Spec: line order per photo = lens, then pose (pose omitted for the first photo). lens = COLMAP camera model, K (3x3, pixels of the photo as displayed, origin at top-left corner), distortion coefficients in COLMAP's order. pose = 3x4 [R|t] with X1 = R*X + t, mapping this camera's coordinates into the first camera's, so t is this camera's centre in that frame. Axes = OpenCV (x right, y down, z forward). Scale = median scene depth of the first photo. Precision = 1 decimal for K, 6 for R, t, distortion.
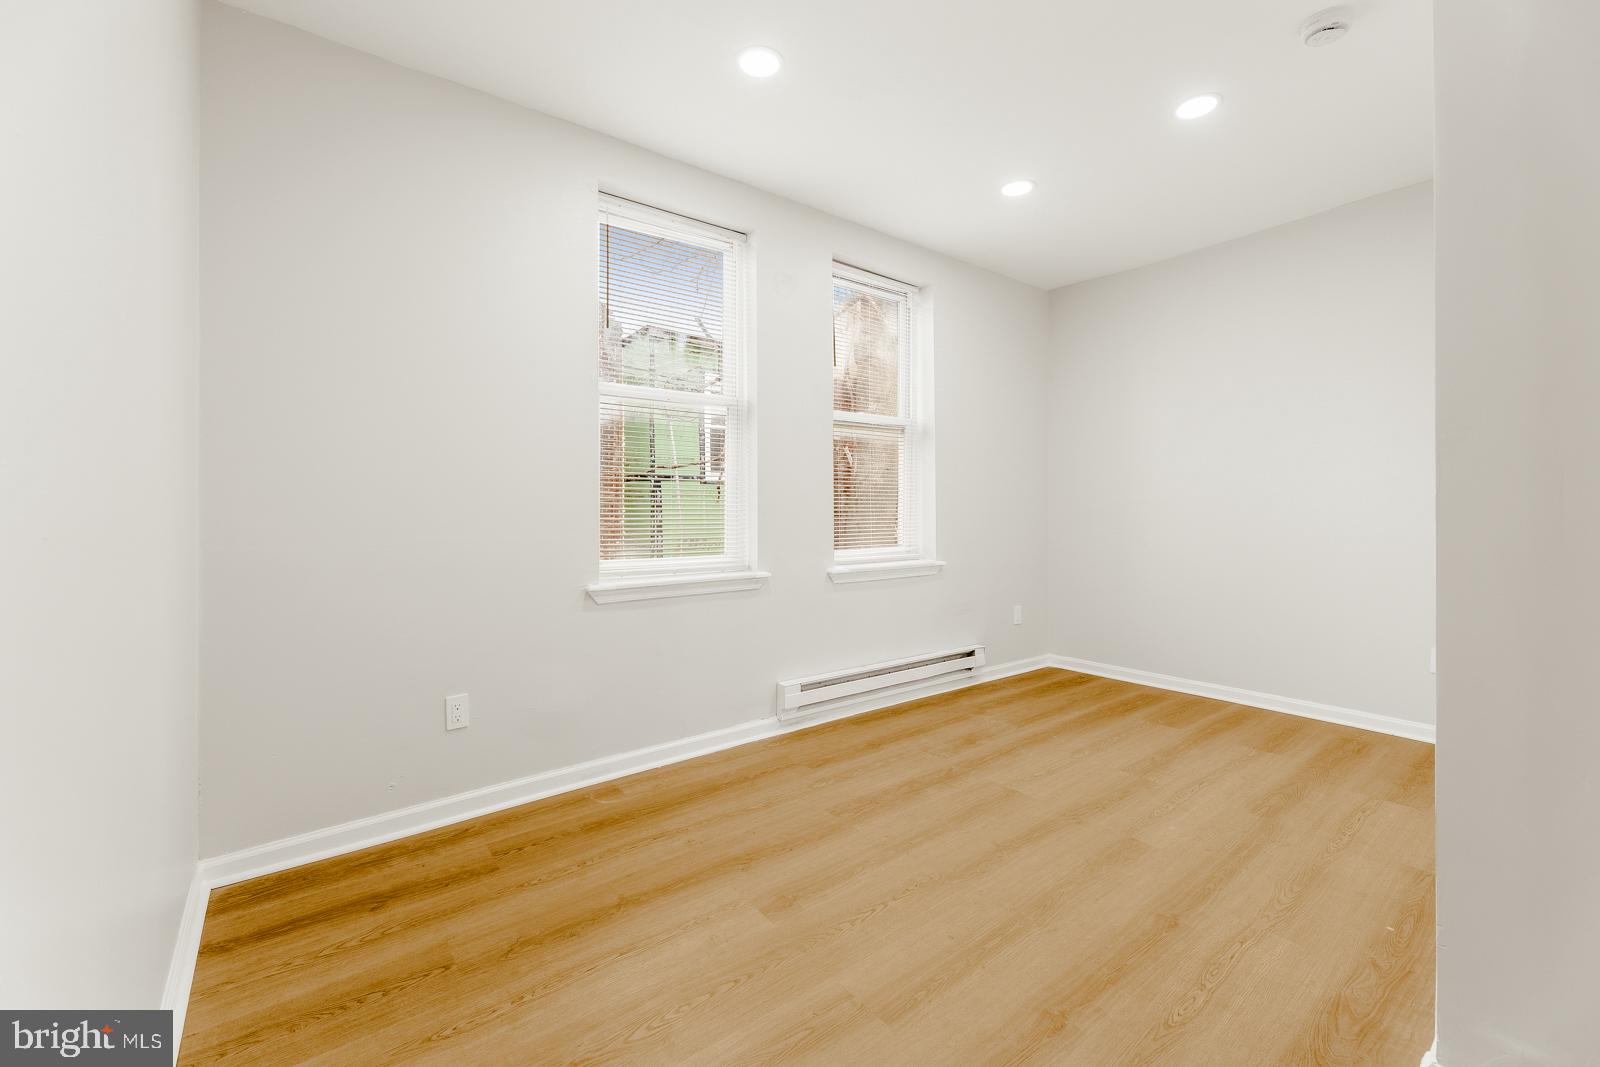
lens RADIAL K [[653.5, 0, 798.4], [0, 653.5, 500.1], [0, 0, 1]] dist [-0.000551, -0.000087]
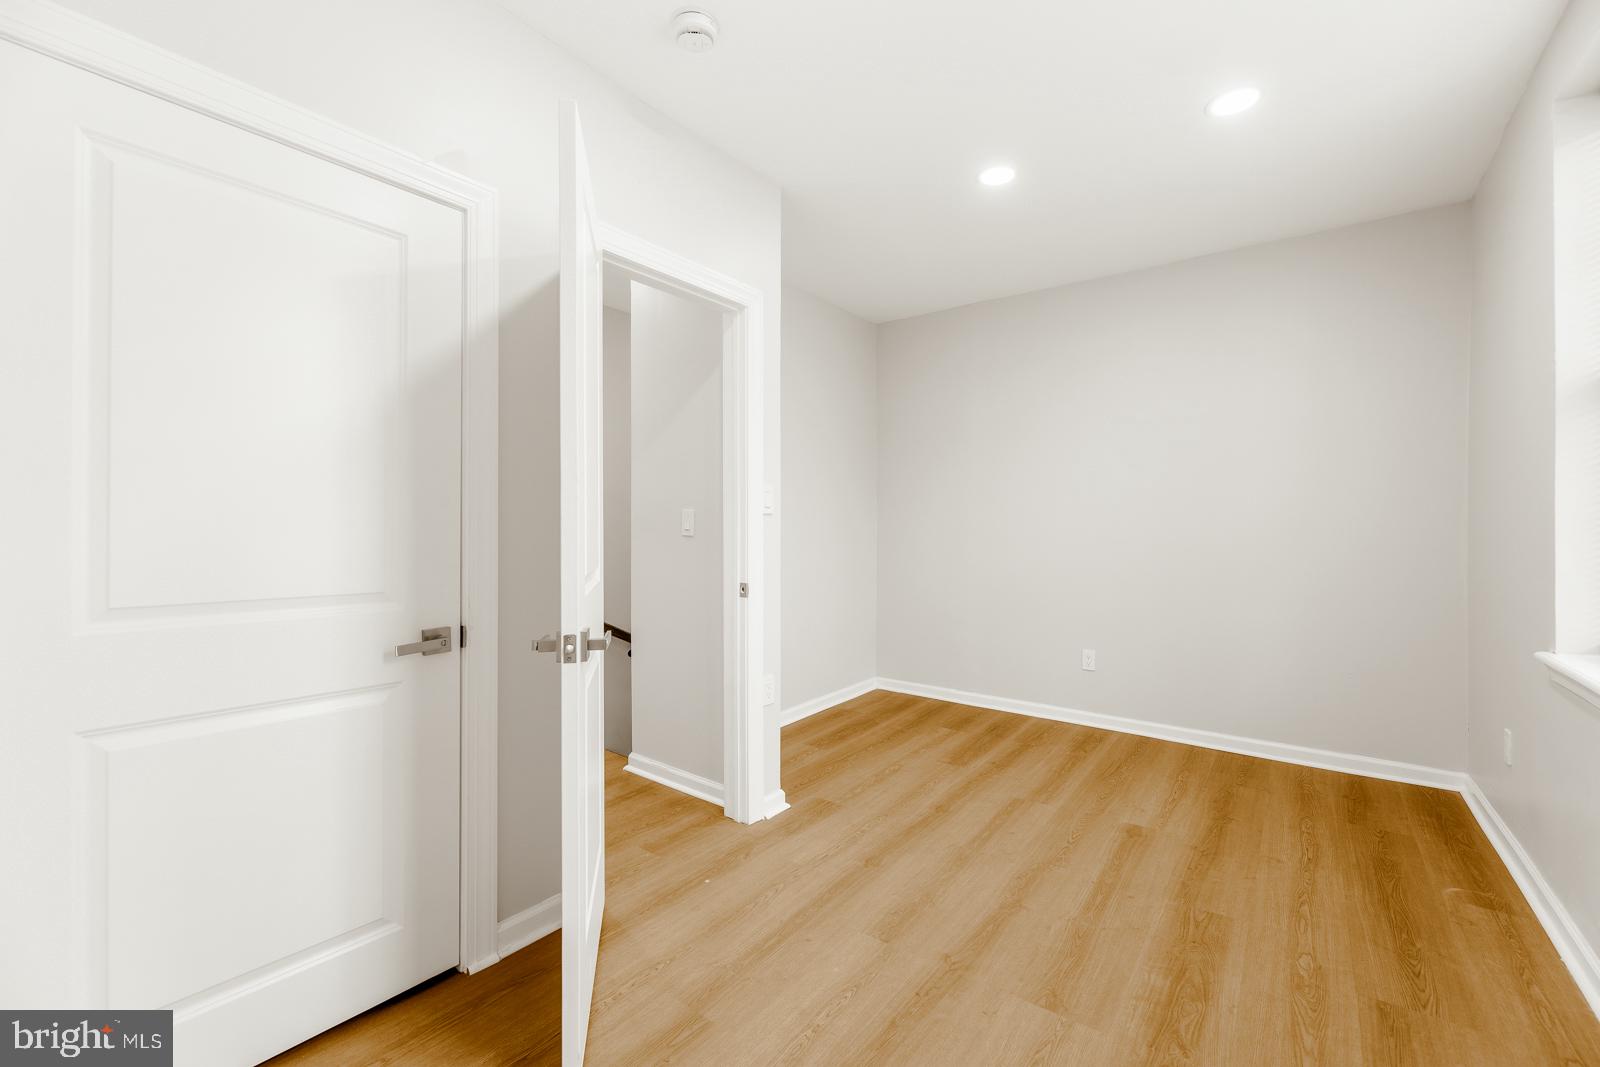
lens RADIAL K [[656.1, 0, 796.3], [0, 656.1, 541.8], [0, 0, 1]] dist [0.001832, -0.000060]
pose [[-0.967106, 0.006886, -0.254282, 0.781179], [0.002419, 0.999837, 0.017876, -0.013340], [0.254364, 0.016673, -0.966965, 1.664049]]
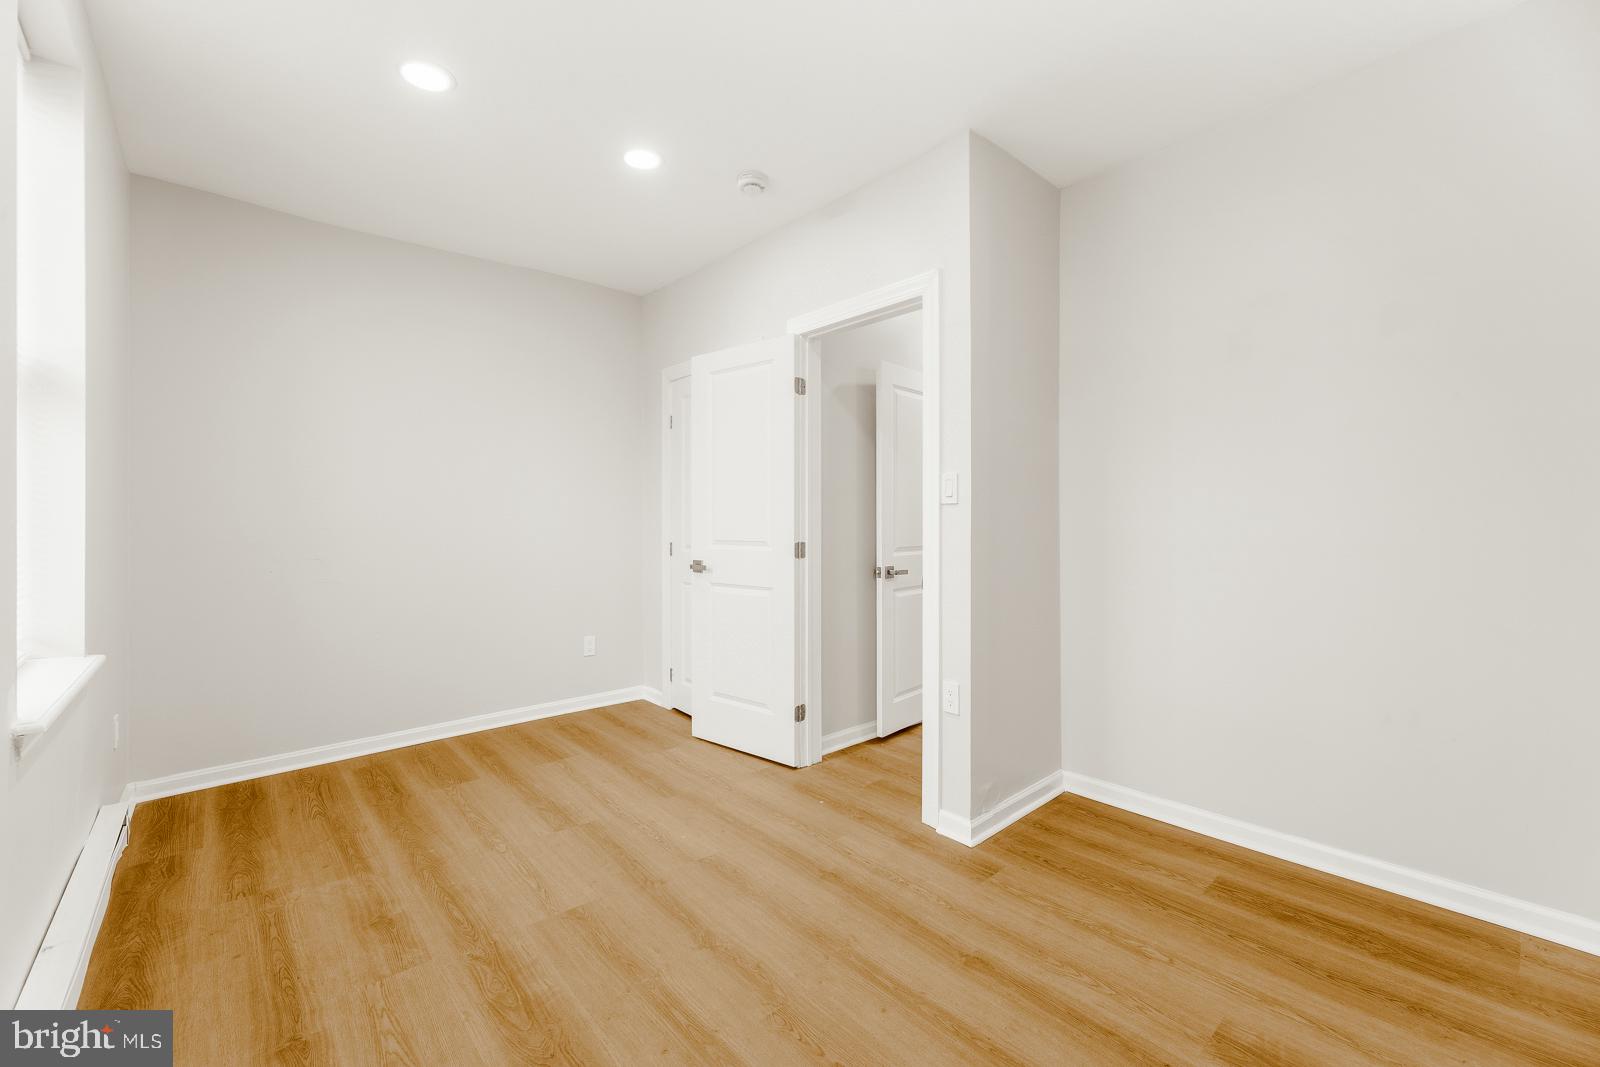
lens RADIAL K [[663.9, 0, 800.7], [0, 663.9, 520.4], [0, 0, 1]] dist [0.001230, 0.000032]
pose [[-0.064299, 0.002924, 0.997926, -0.489577], [-0.004637, 0.999984, -0.003229, -0.004440], [-0.997920, -0.004835, -0.064285, 0.851742]]
